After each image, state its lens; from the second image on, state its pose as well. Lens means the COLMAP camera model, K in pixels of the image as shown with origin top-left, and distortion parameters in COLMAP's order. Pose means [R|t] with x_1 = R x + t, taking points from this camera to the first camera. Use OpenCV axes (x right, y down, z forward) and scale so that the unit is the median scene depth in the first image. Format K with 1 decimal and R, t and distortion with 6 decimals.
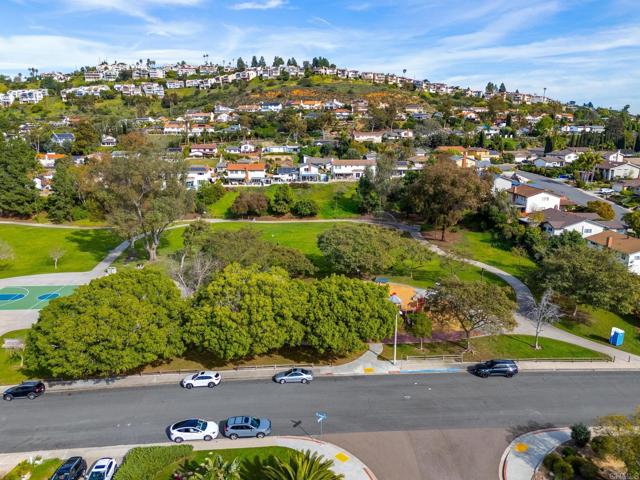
lens RADIAL K [[472.8, 0, 320.0], [0, 472.8, 240.0], [0, 0, 1]] dist [0.075500, -0.074802]
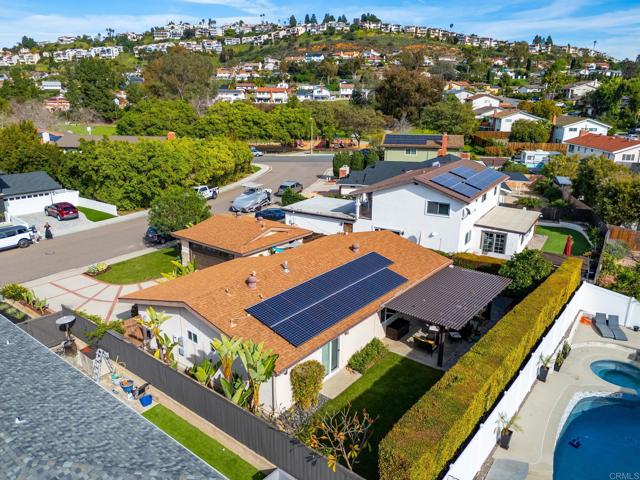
lens RADIAL K [[472.8, 0, 320.0], [0, 472.8, 240.0], [0, 0, 1]] dist [0.075500, -0.074802]
pose [[0.991943, 0.039869, -0.120246, 0.075271], [-0.032395, 0.997457, 0.063489, 0.085519], [0.122471, -0.059082, 0.990712, -0.139047]]
